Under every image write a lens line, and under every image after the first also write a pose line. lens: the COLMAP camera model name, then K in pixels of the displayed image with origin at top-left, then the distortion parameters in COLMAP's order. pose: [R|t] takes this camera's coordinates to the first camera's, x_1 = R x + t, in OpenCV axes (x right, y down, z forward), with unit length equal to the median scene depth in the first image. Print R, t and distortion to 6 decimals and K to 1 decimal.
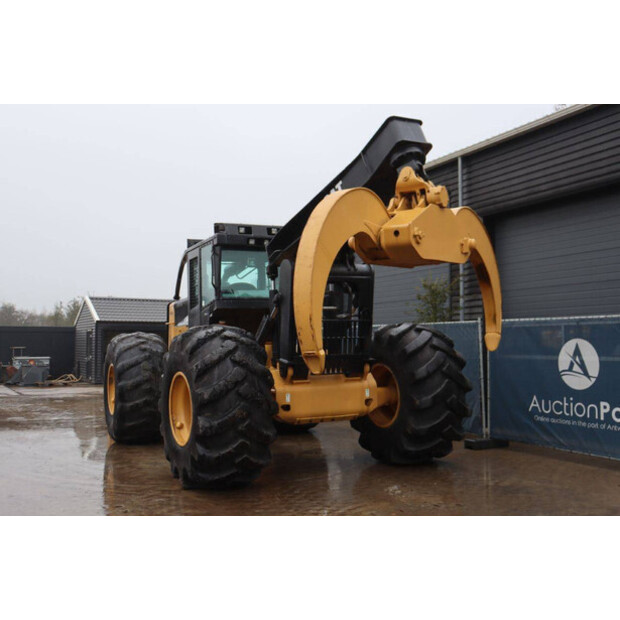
lens RADIAL K [[720.7, 0, 310.0], [0, 720.7, 310.0], [0, 0, 1]] dist [-0.014042, 0.023336]
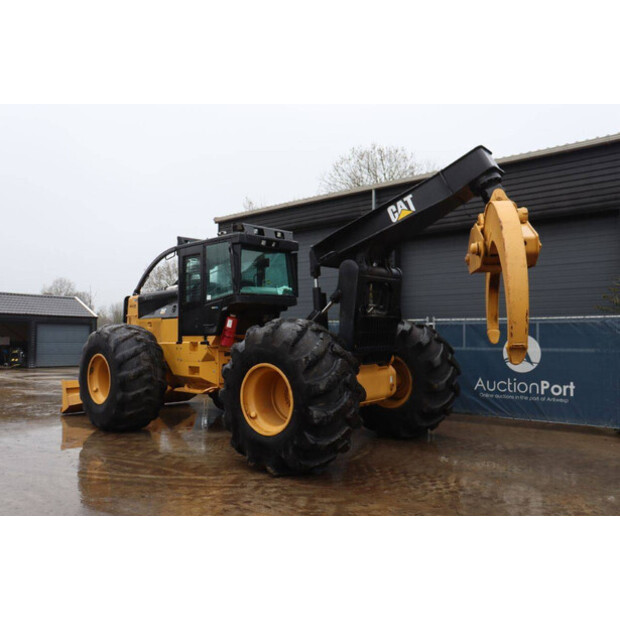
lens RADIAL K [[547.0, 0, 310.0], [0, 547.0, 310.0], [0, 0, 1]] dist [-0.117536, 0.000835]
pose [[0.920133, 0.028656, 0.390557, -0.372449], [-0.027946, 0.999581, -0.007502, 0.012813], [-0.390608, -0.004012, 0.920548, 0.231511]]
